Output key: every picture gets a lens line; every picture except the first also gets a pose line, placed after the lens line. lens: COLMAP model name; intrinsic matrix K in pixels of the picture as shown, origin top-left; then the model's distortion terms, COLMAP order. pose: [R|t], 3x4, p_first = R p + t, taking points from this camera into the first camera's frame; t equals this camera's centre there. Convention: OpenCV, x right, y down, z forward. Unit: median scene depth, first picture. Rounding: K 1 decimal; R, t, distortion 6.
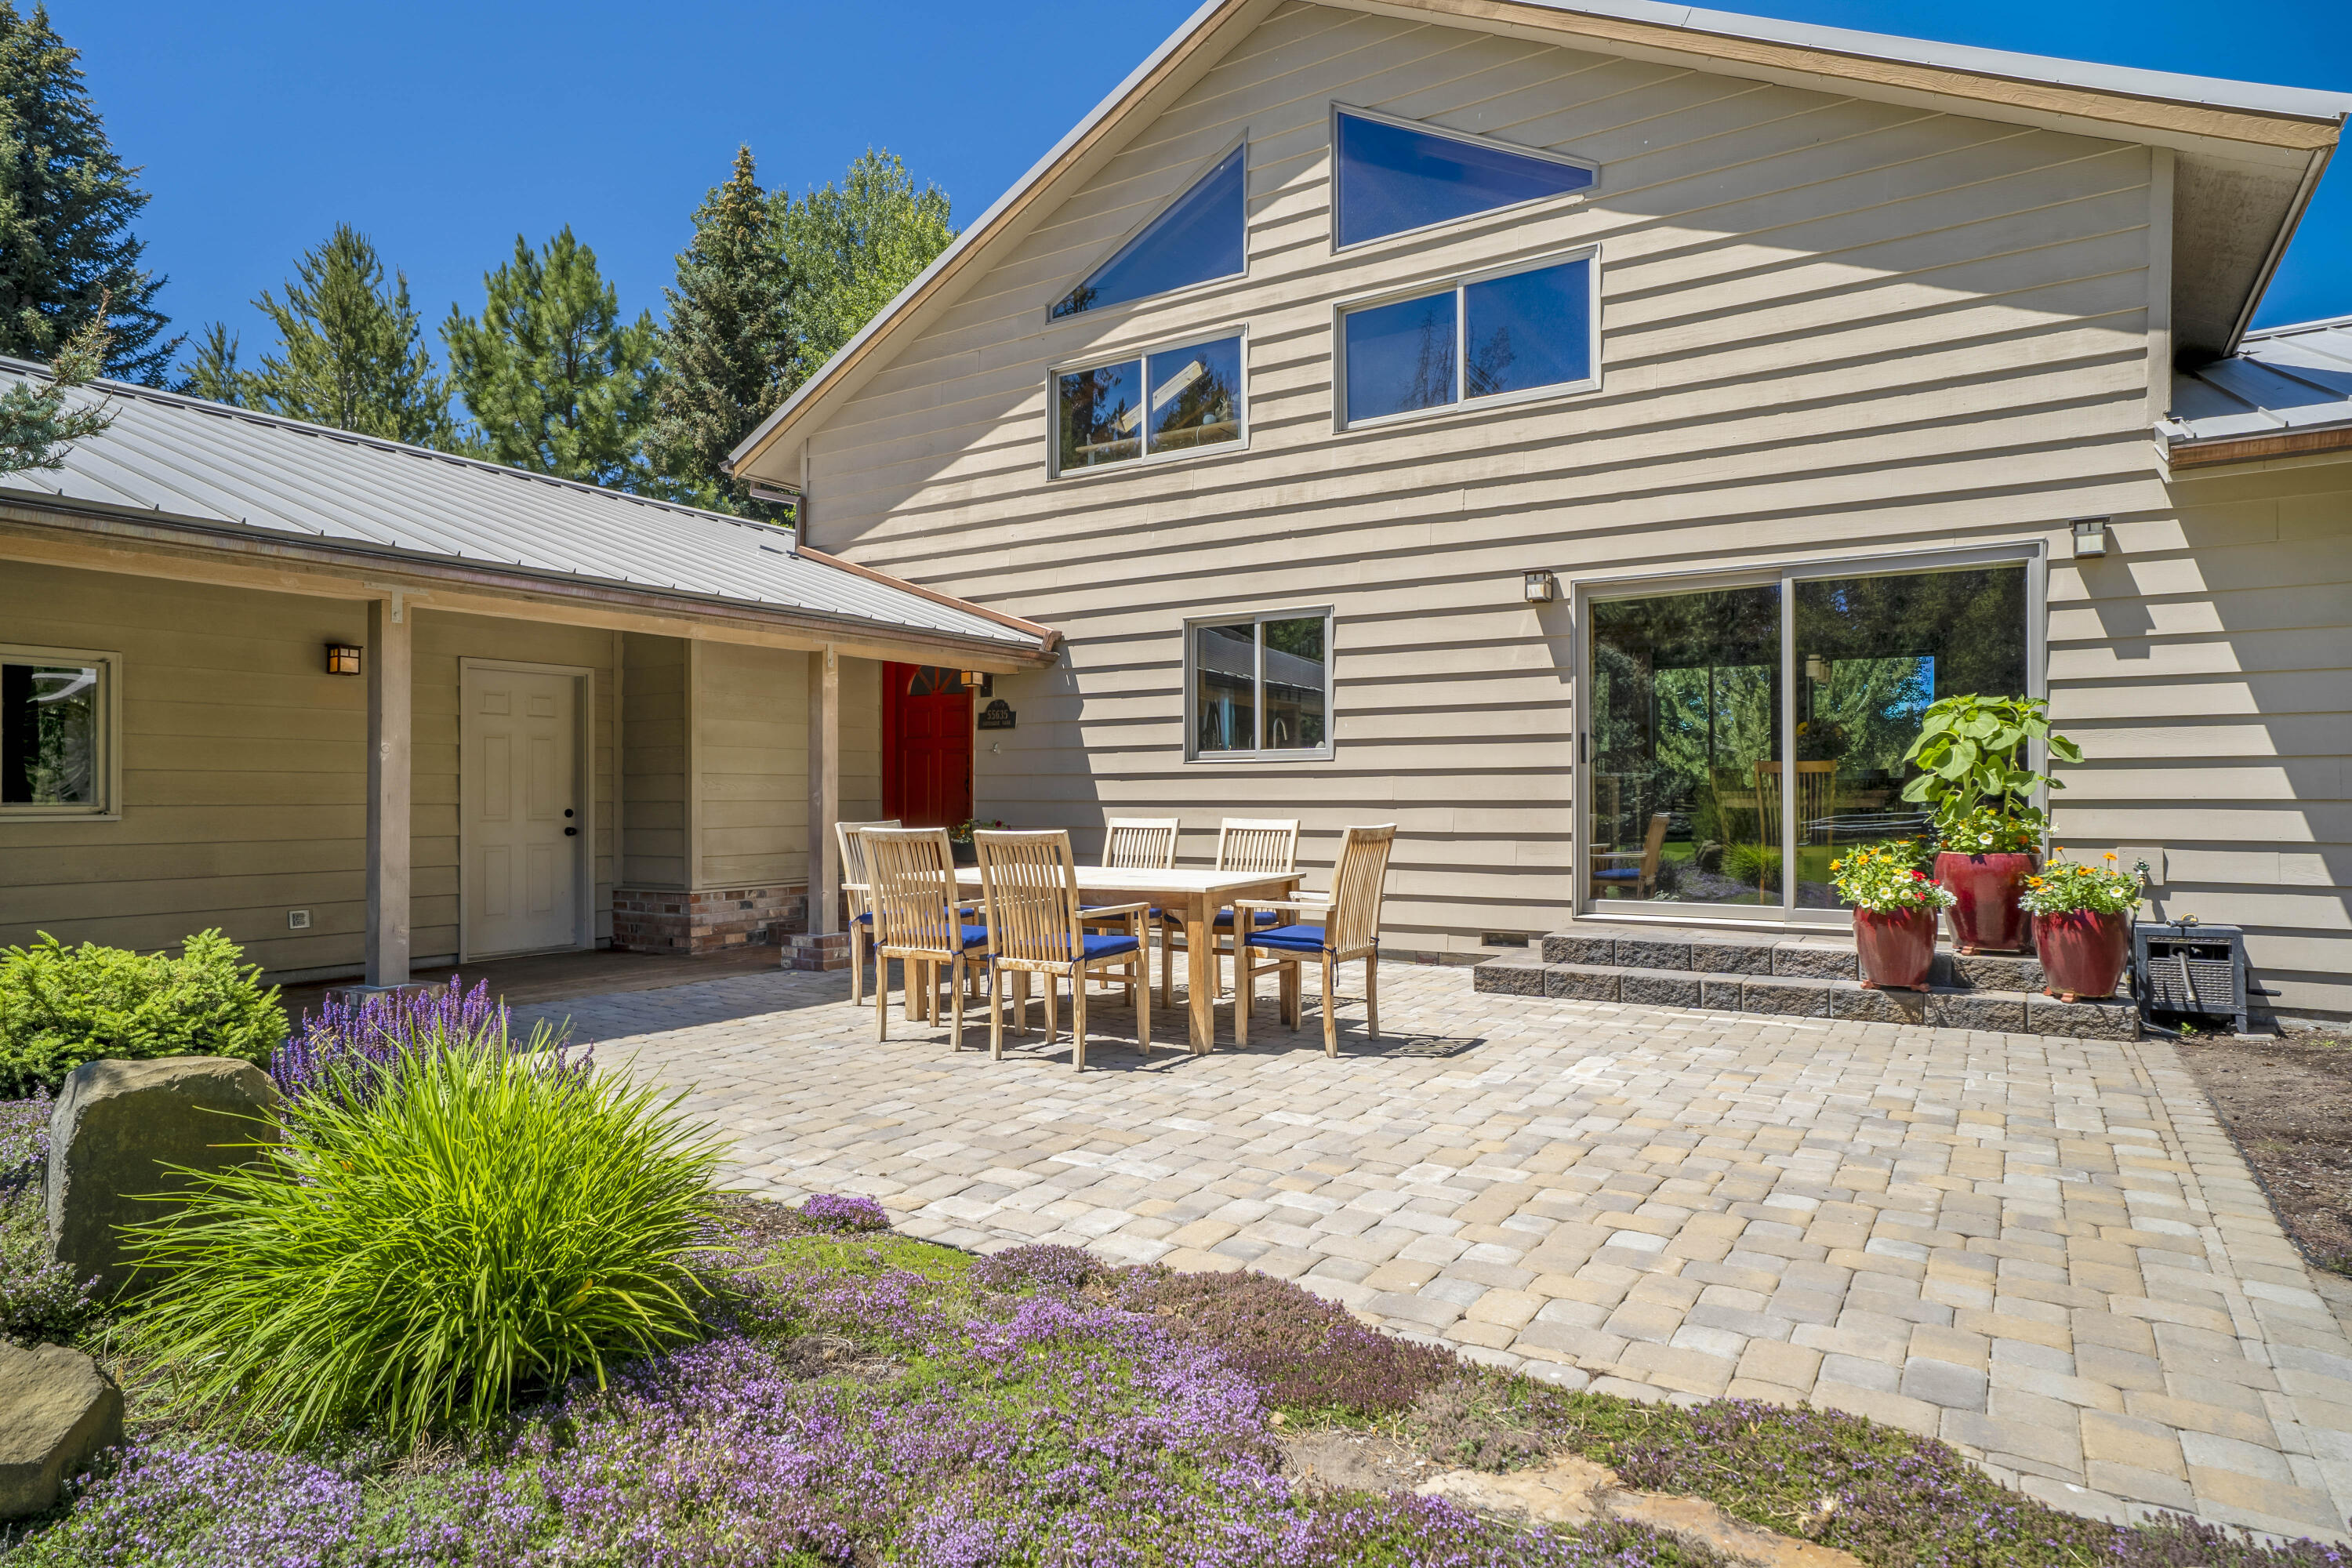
lens RADIAL K [[1331.0, 0, 1194.8], [0, 1331.0, 711.7], [0, 0, 1]] dist [0.015676, 0.003063]
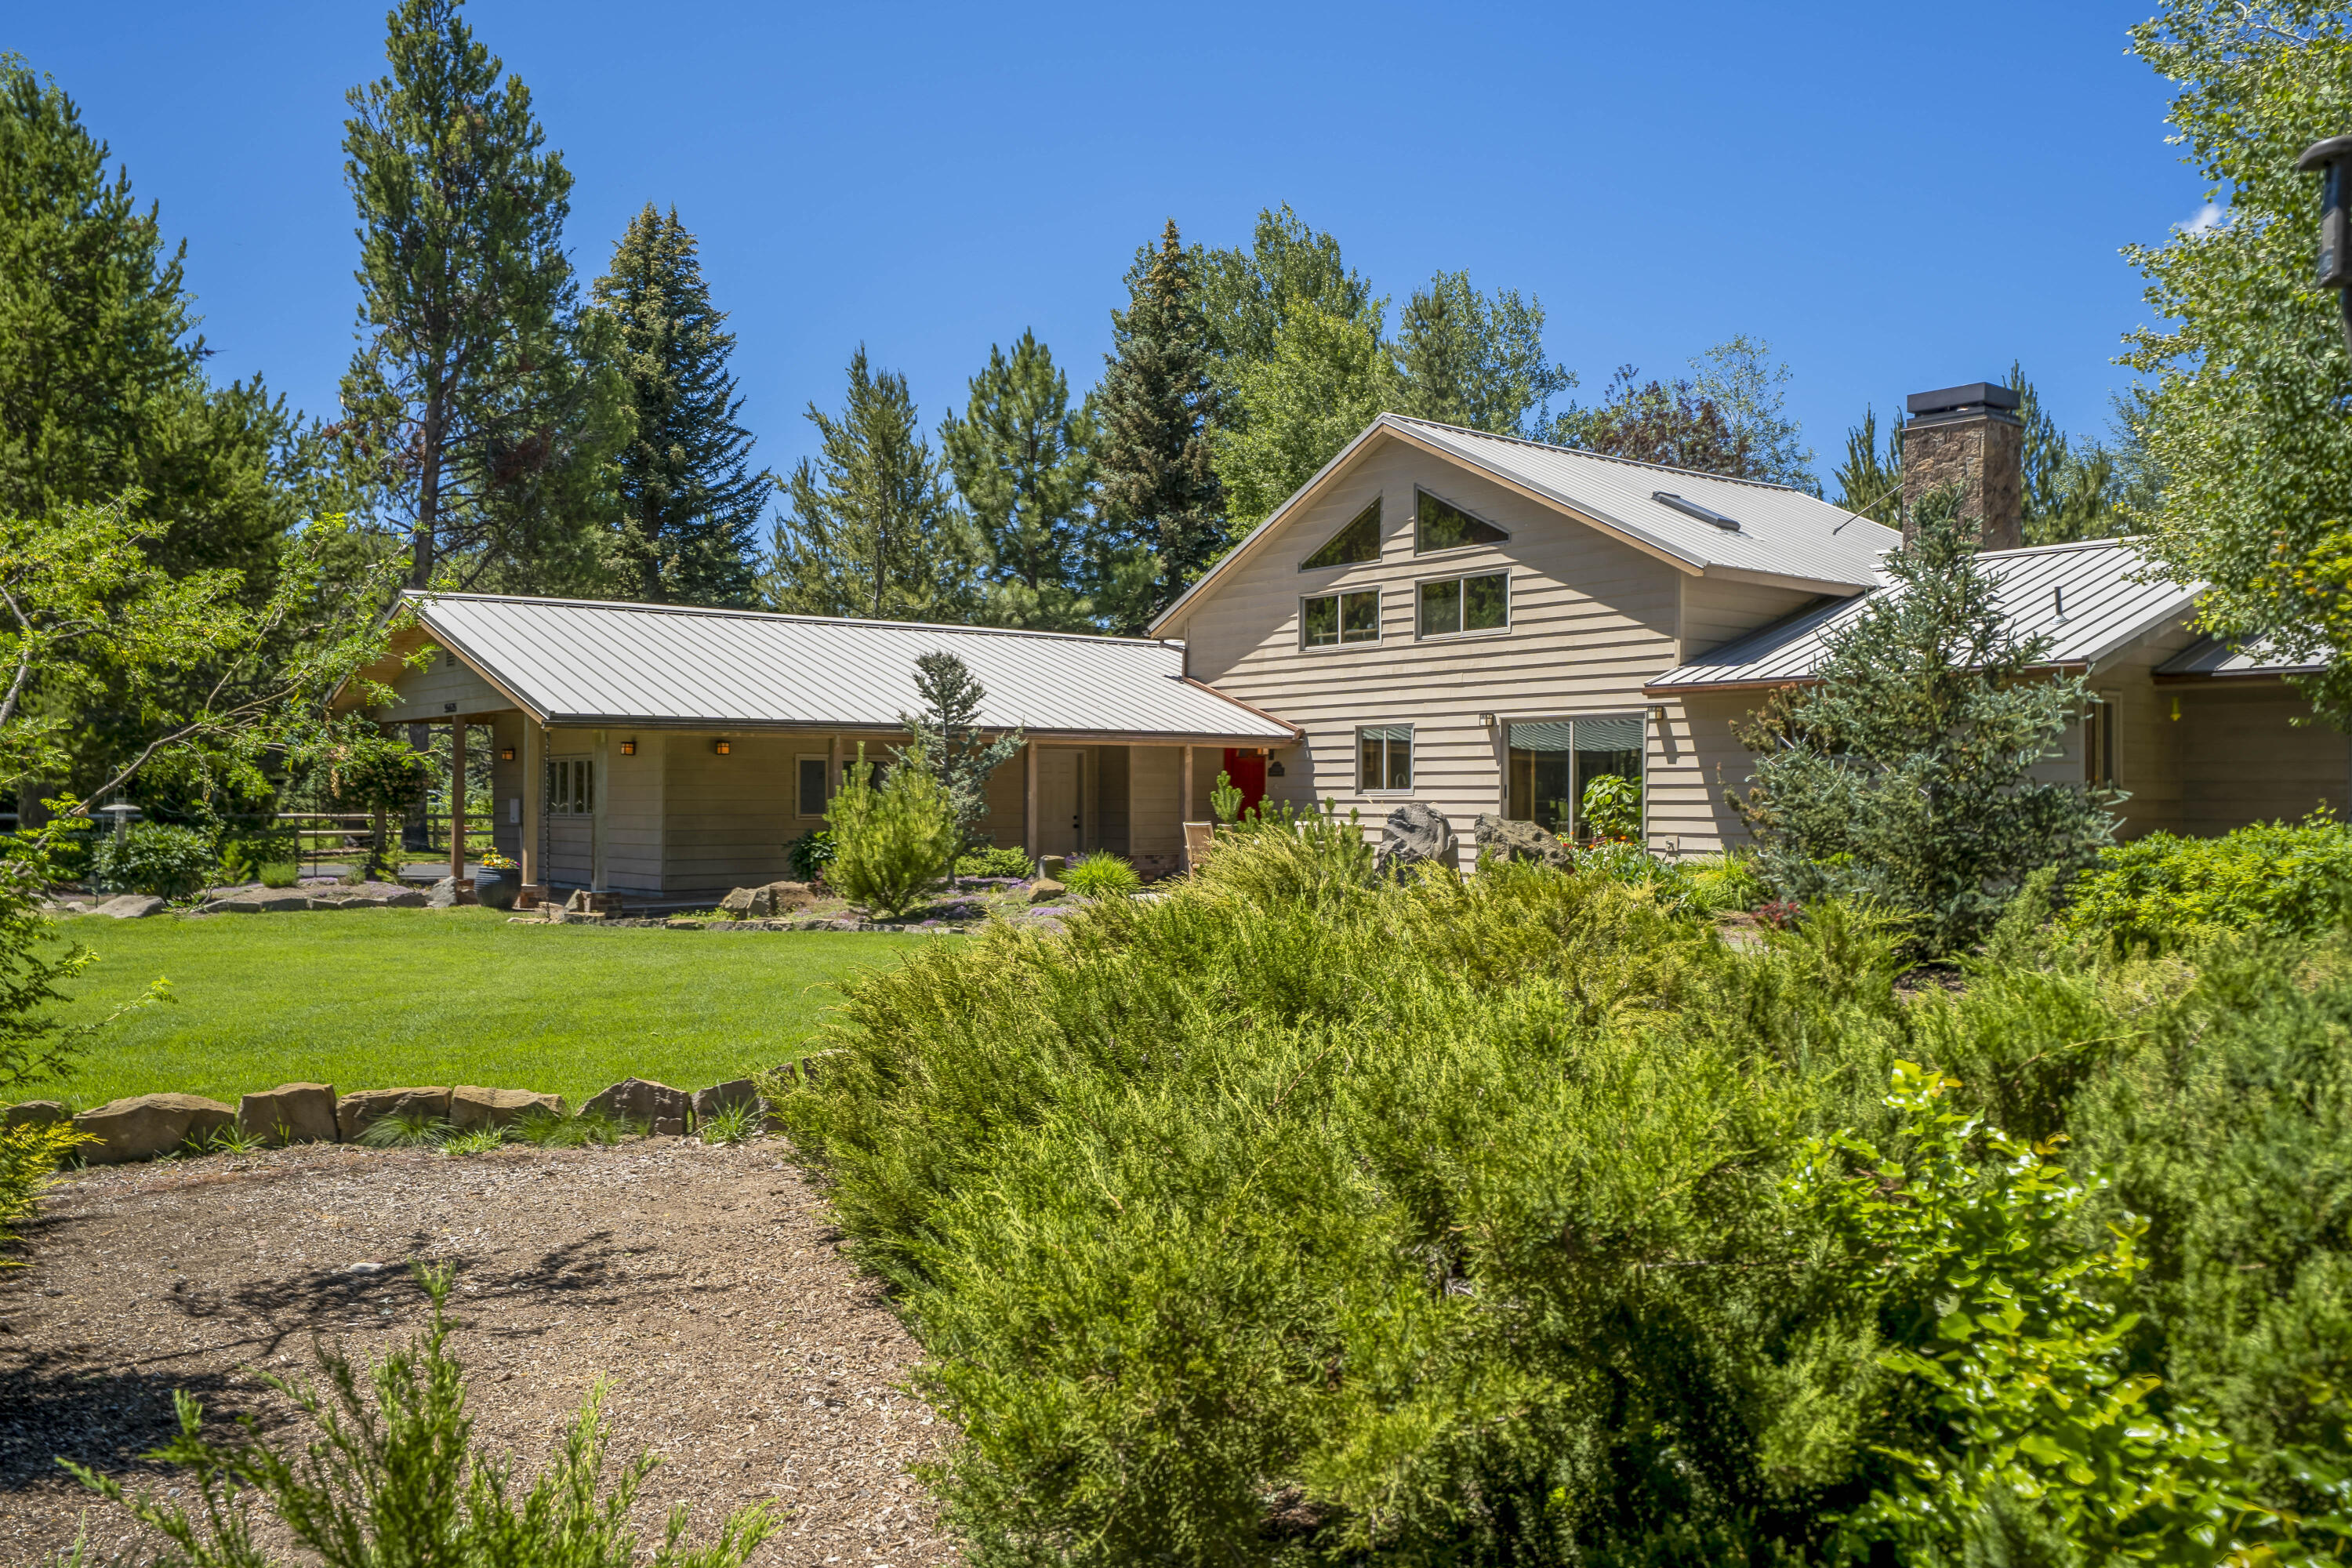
lens RADIAL K [[1884.3, 0, 1175.8], [0, 1884.3, 785.9], [0, 0, 1]] dist [-0.000397, -0.000144]
pose [[0.944671, 0.008594, -0.327905, 0.647947], [0.007207, 0.998872, 0.046943, -0.109211], [0.327939, -0.046709, 0.943544, -1.742029]]
